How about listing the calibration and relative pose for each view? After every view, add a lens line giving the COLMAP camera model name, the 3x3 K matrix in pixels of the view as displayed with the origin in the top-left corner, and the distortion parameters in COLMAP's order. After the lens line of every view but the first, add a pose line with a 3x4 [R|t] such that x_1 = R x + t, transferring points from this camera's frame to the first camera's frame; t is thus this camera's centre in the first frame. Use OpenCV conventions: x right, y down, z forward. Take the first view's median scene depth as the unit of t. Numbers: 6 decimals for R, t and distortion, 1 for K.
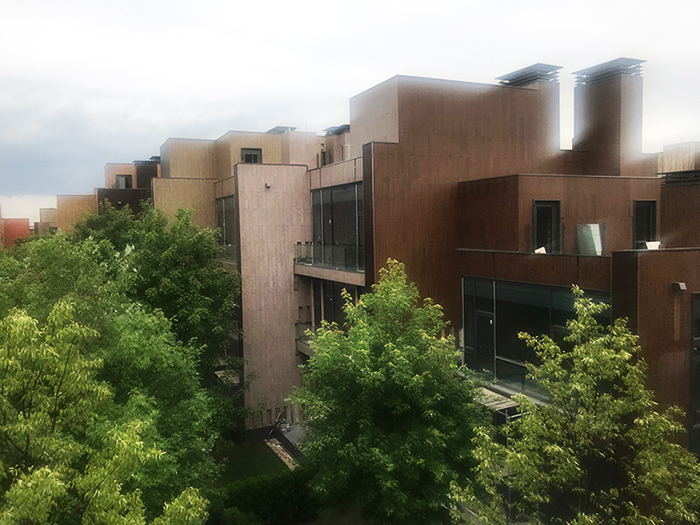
lens RADIAL K [[595.2, 0, 347.8], [0, 595.2, 263.9], [0, 0, 1]] dist [0.044247, -0.033886]
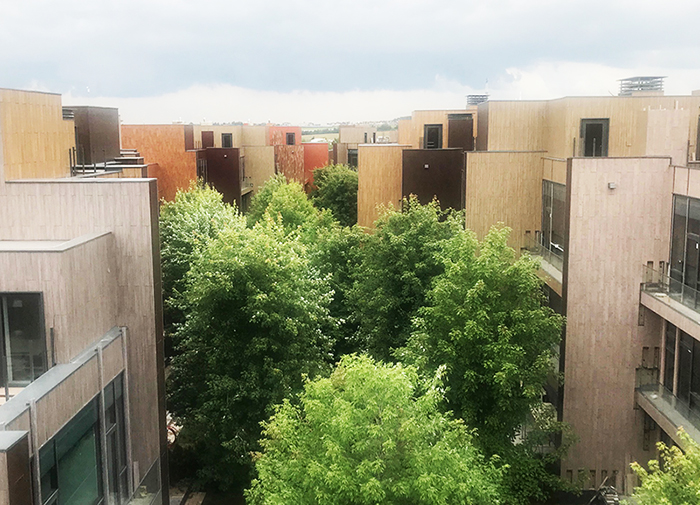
lens RADIAL K [[815.2, 0, 352.8], [0, 815.2, 253.2], [0, 0, 1]] dist [0.055221, 0.000000]
pose [[0.899365, 0.086279, -0.428601, 0.022224], [-0.041872, 0.992826, 0.111995, -0.147604], [0.435190, -0.082778, 0.896525, -0.072541]]
